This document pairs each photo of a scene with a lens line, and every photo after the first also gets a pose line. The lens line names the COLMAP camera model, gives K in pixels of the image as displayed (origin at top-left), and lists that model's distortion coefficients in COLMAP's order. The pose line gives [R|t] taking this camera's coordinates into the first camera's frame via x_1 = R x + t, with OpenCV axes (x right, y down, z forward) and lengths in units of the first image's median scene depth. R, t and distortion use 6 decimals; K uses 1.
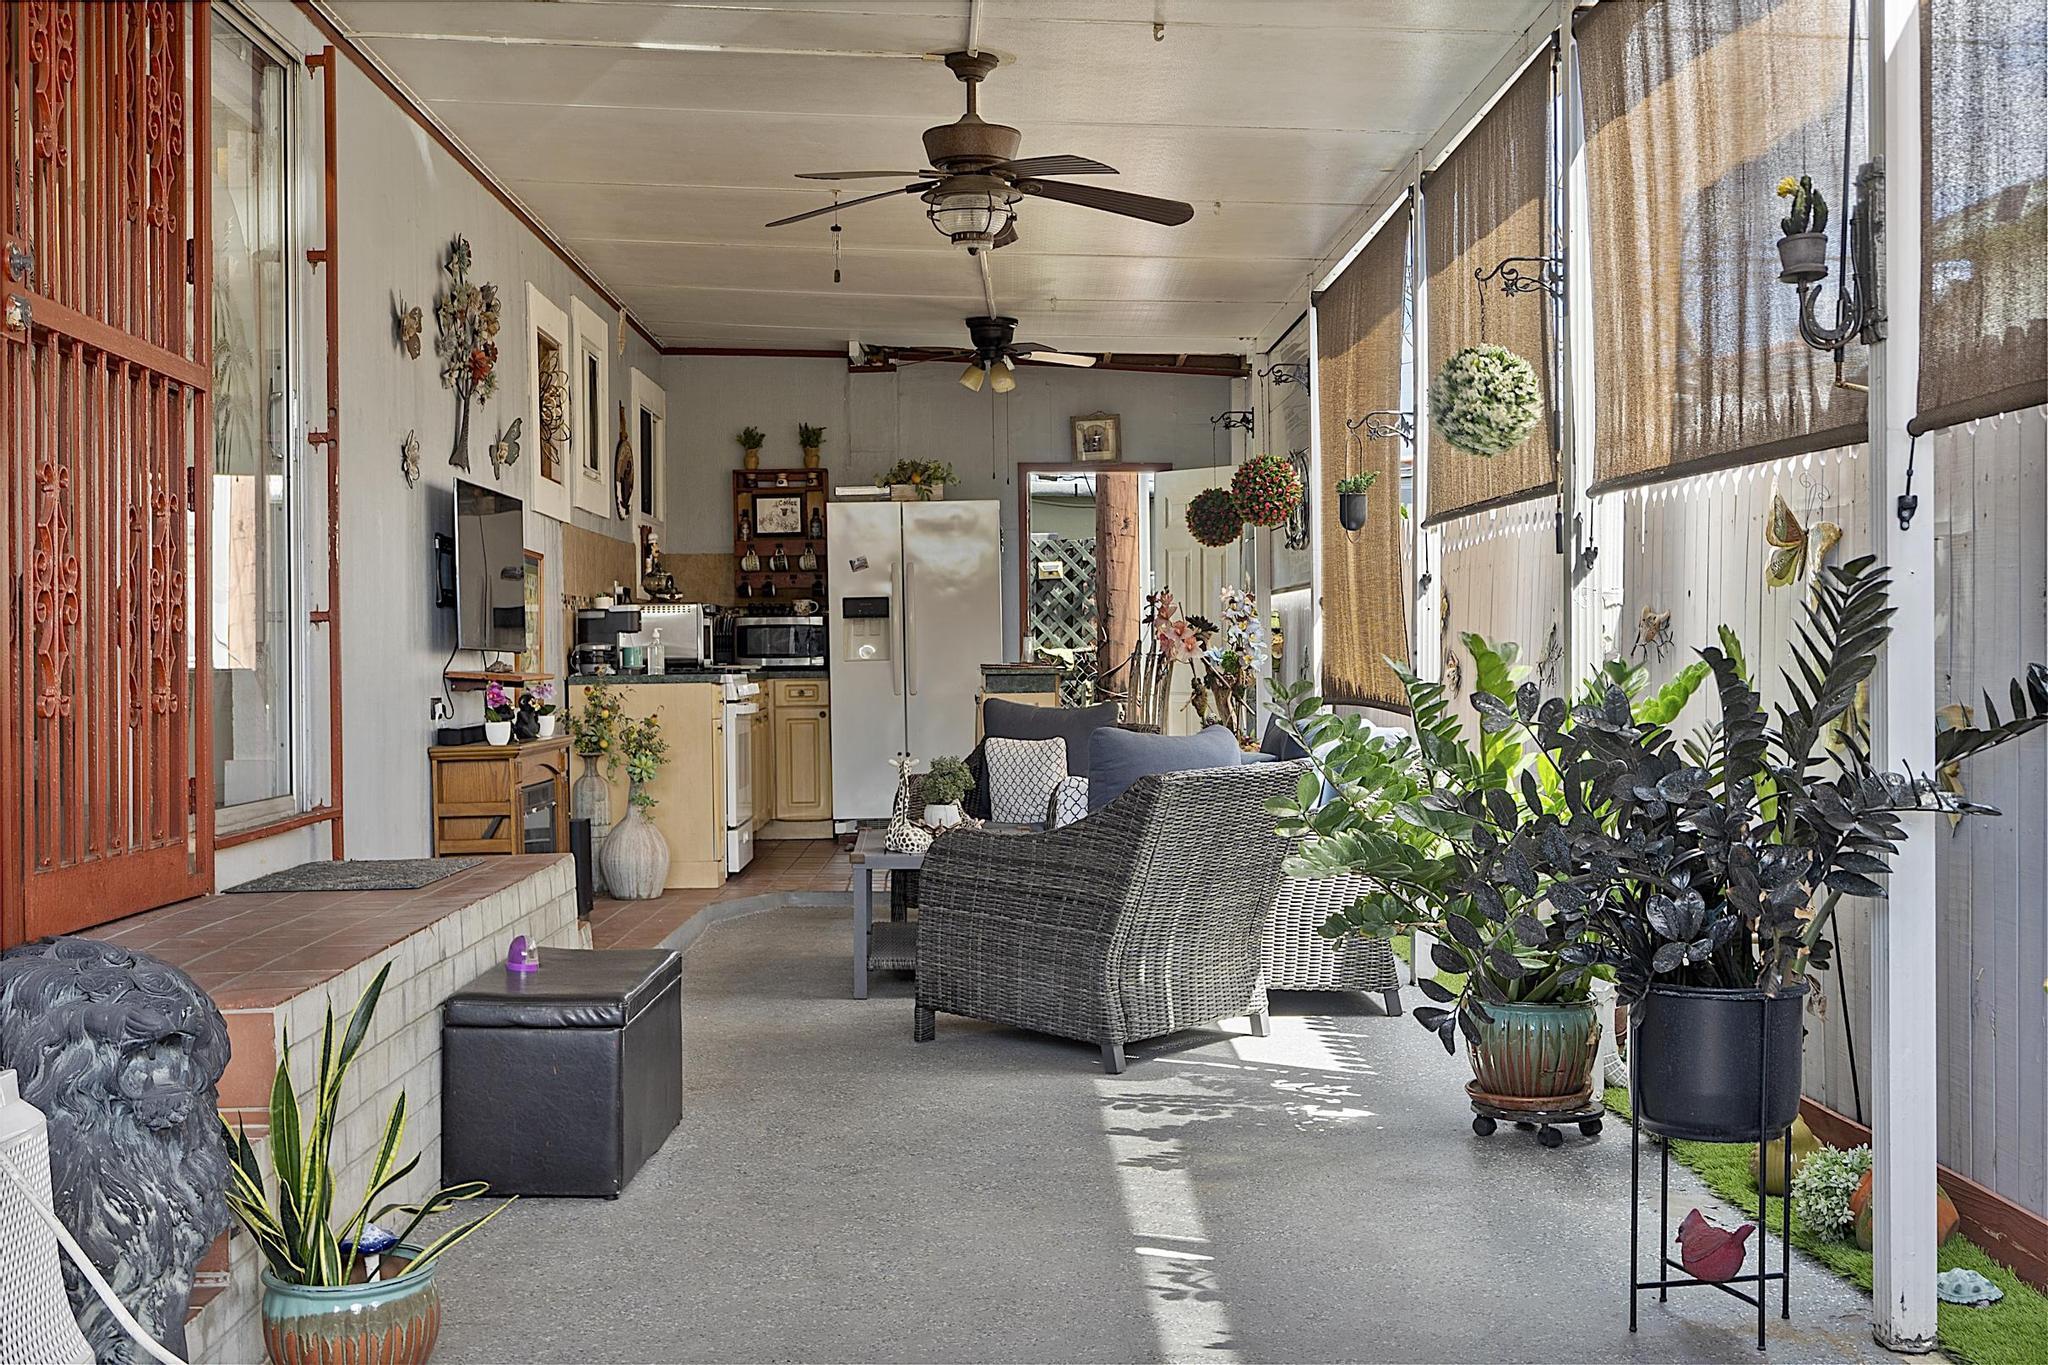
lens RADIAL K [[2360.8, 0, 1003.6], [0, 2360.8, 697.4], [0, 0, 1]] dist [0.056781, 0.000000]
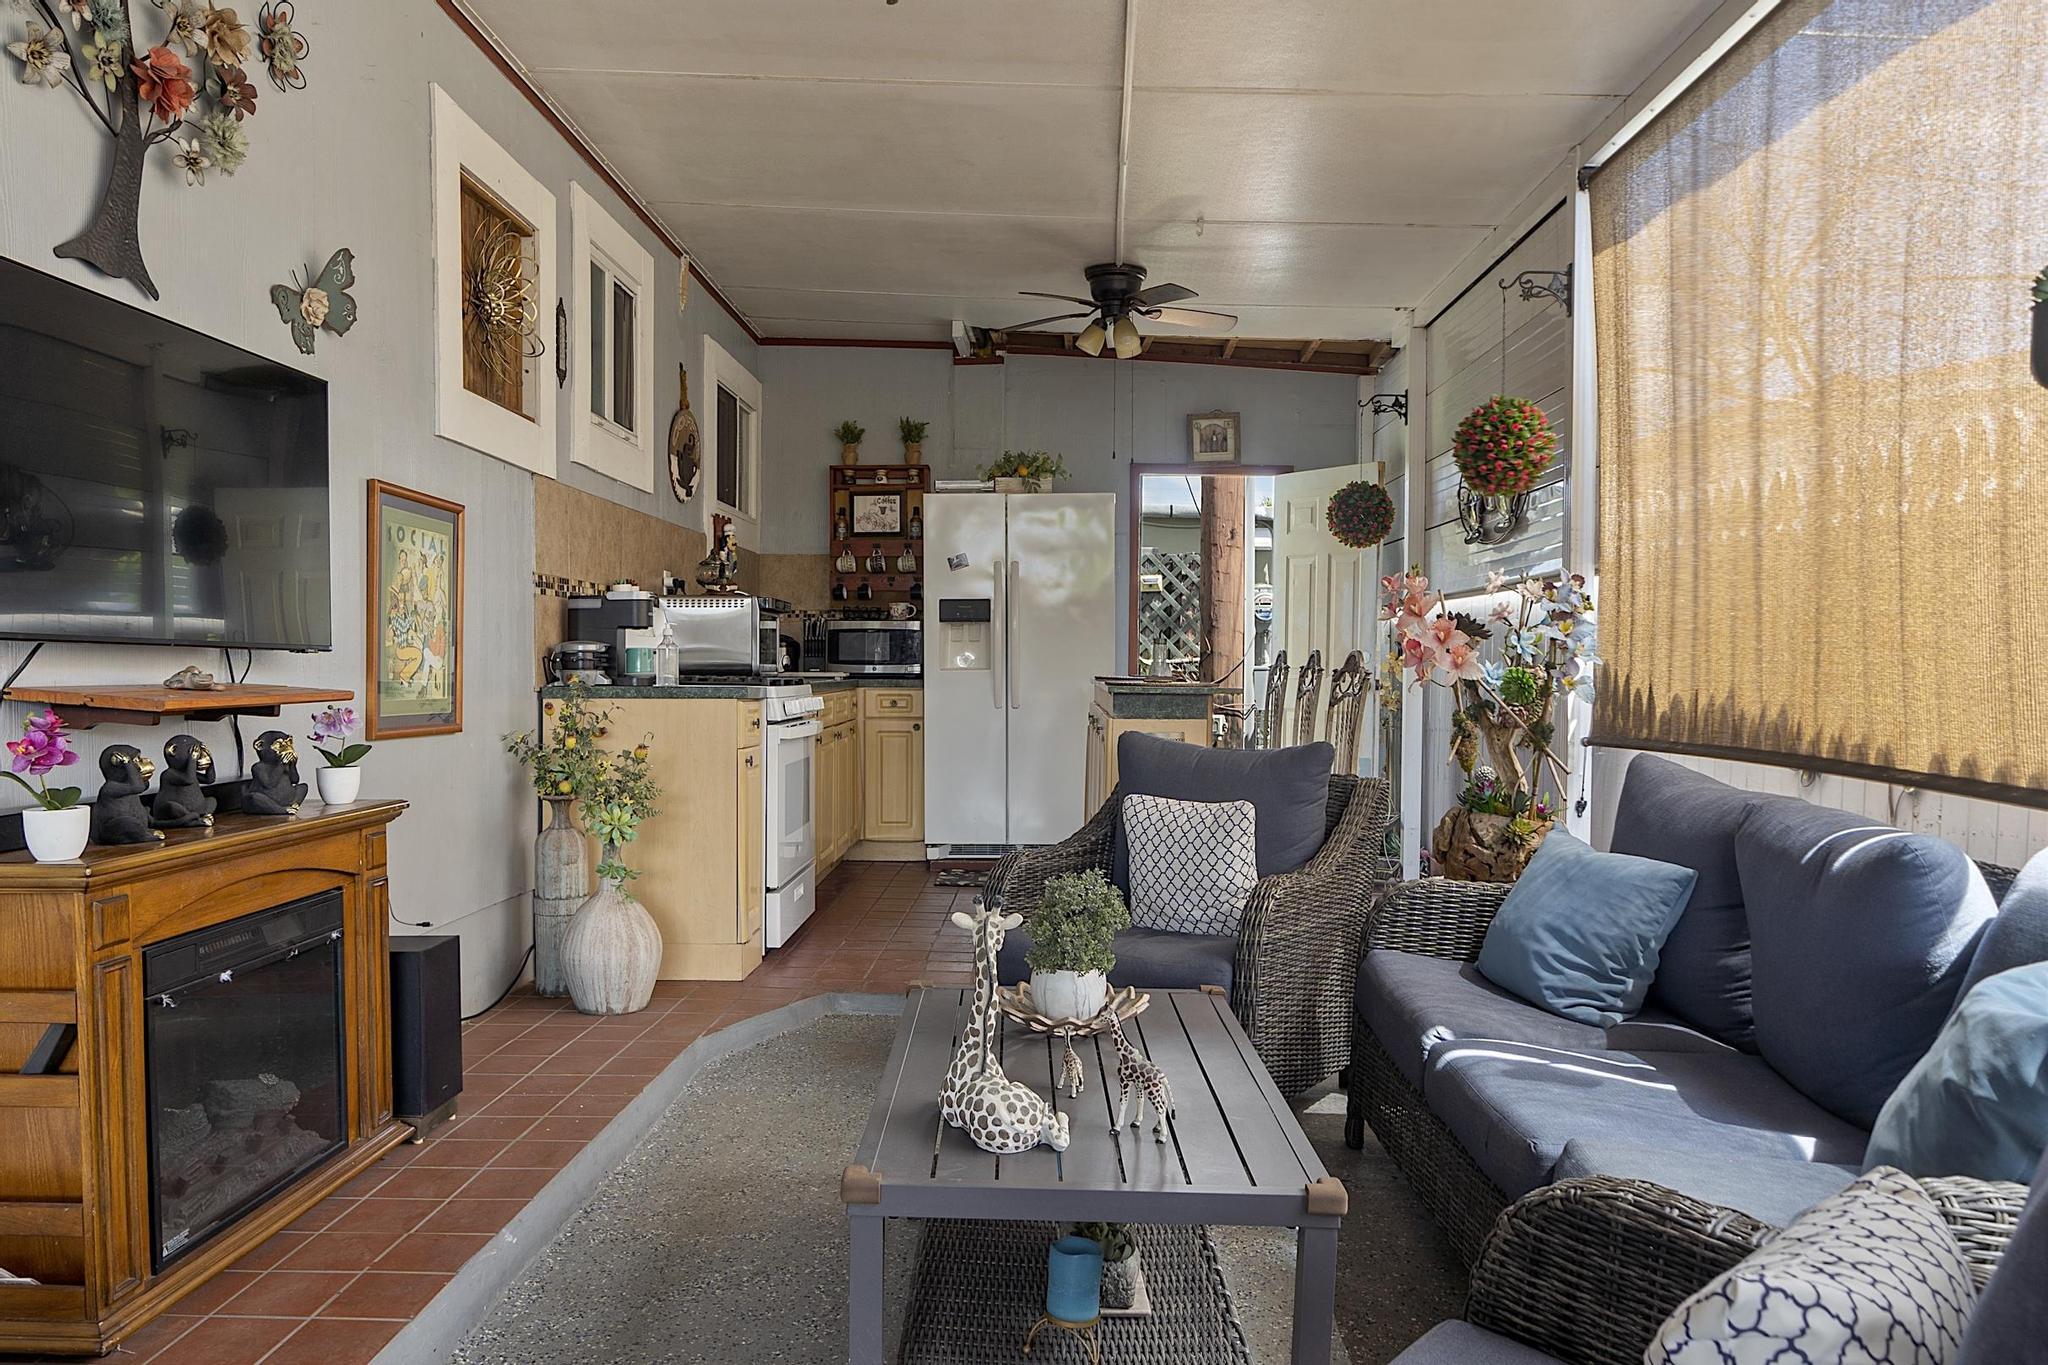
lens RADIAL K [[1426.3, 0, 1007.7], [0, 1426.3, 704.5], [0, 0, 1]] dist [-0.016307, 0.003320]
pose [[0.998843, 0.018007, -0.044591, -0.016943], [-0.017494, 0.999777, 0.011858, -0.008901], [0.044795, -0.011064, 0.998935, 0.455511]]
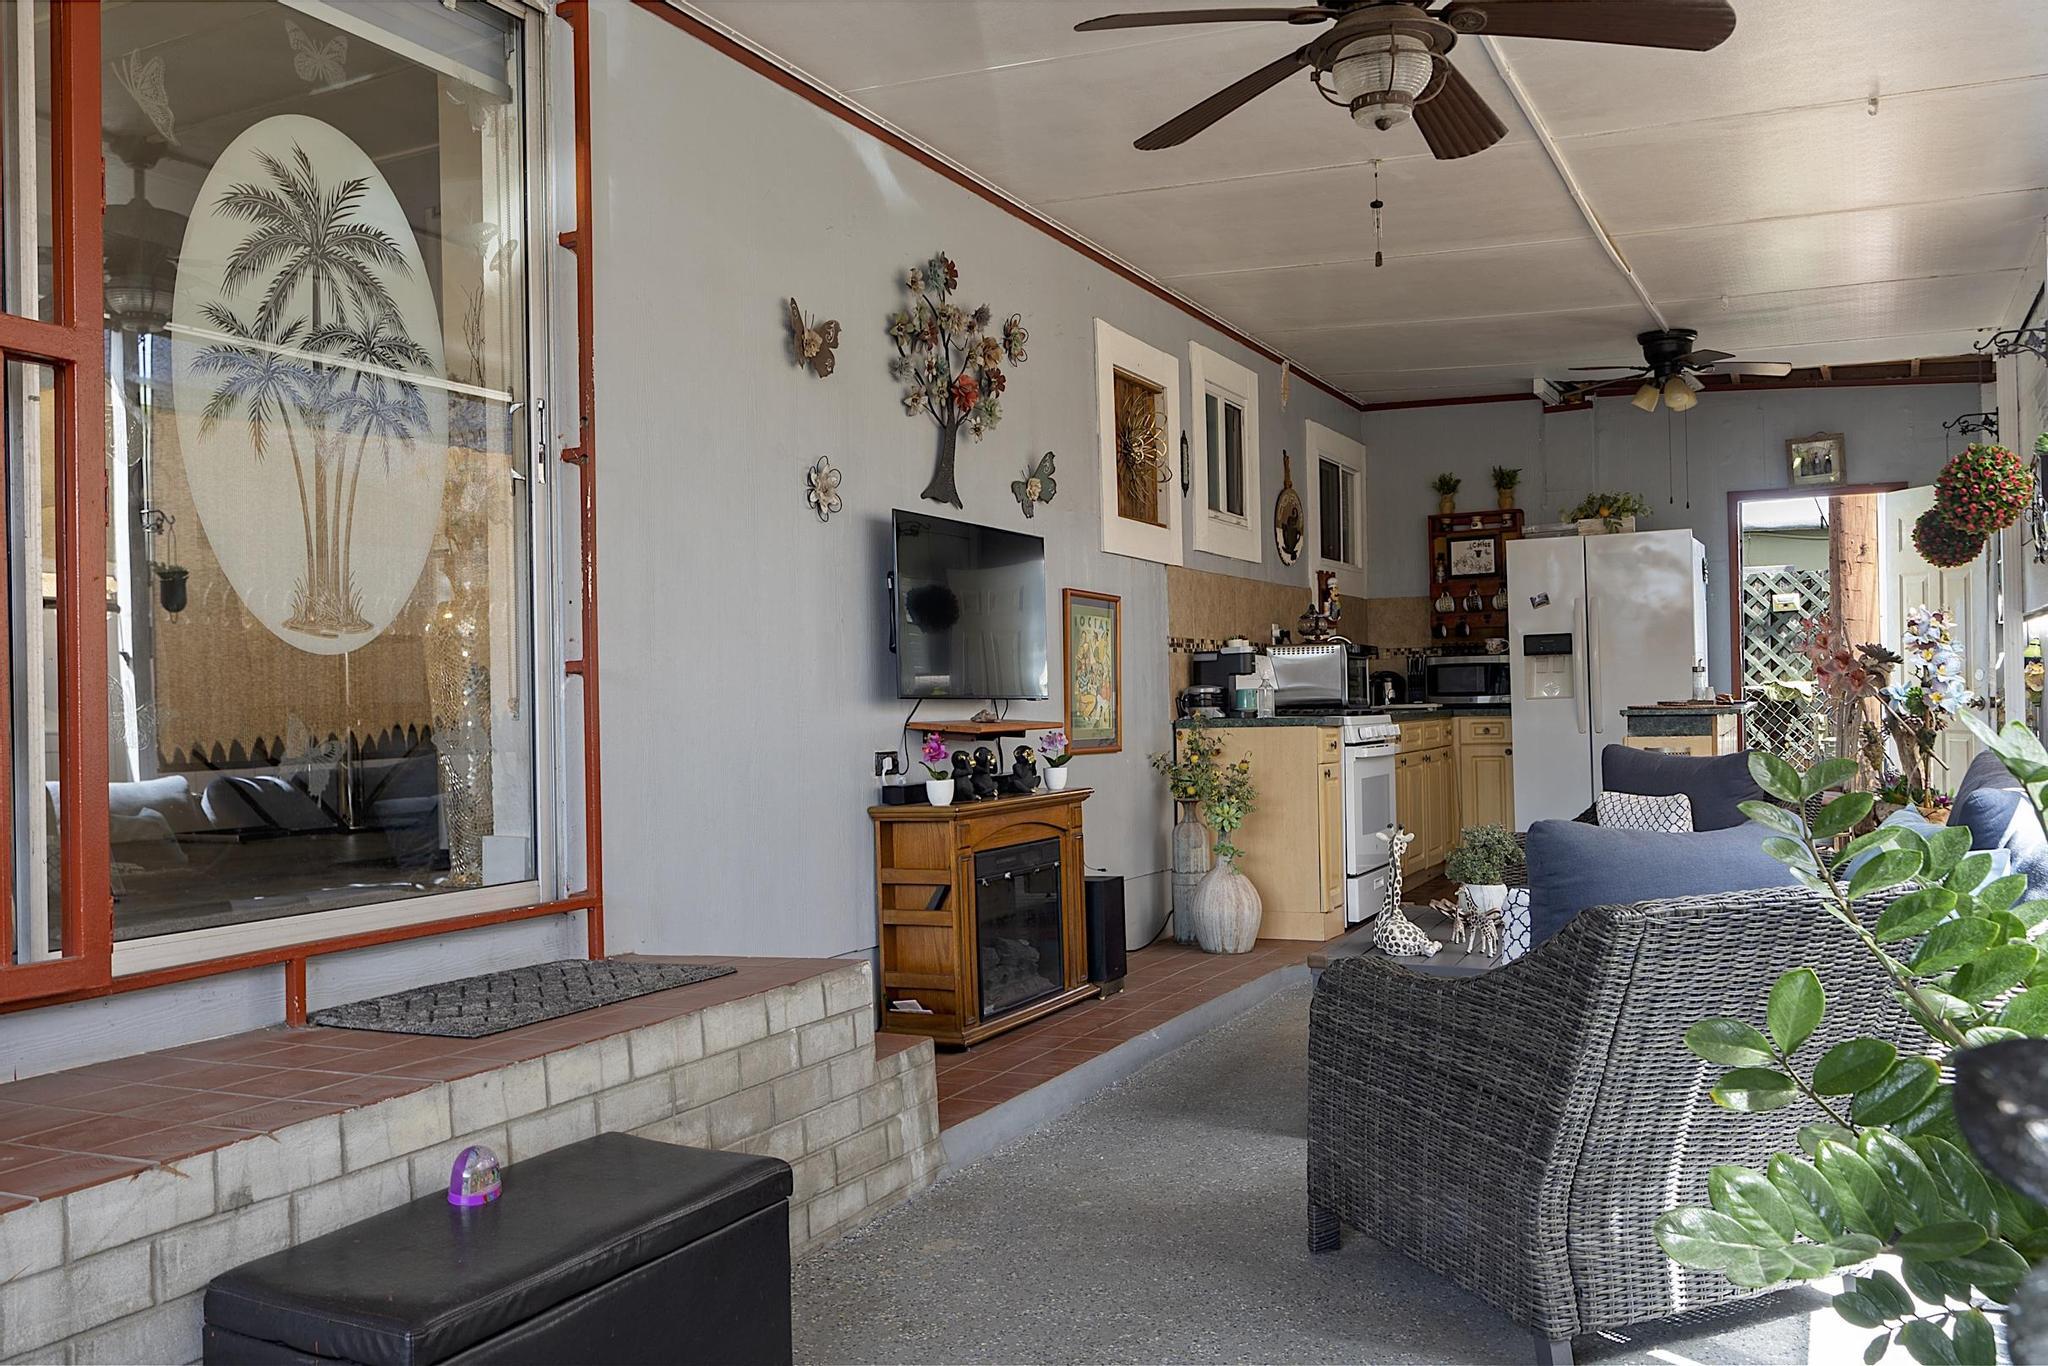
lens RADIAL K [[1681.7, 0, 1007.2], [0, 1681.7, 708.3], [0, 0, 1]] dist [-0.013973, 0.024438]
pose [[0.890553, -0.006906, -0.454827, 0.059597], [0.004091, 0.999966, -0.007174, -0.007207], [0.454861, 0.004528, 0.890551, 0.271445]]
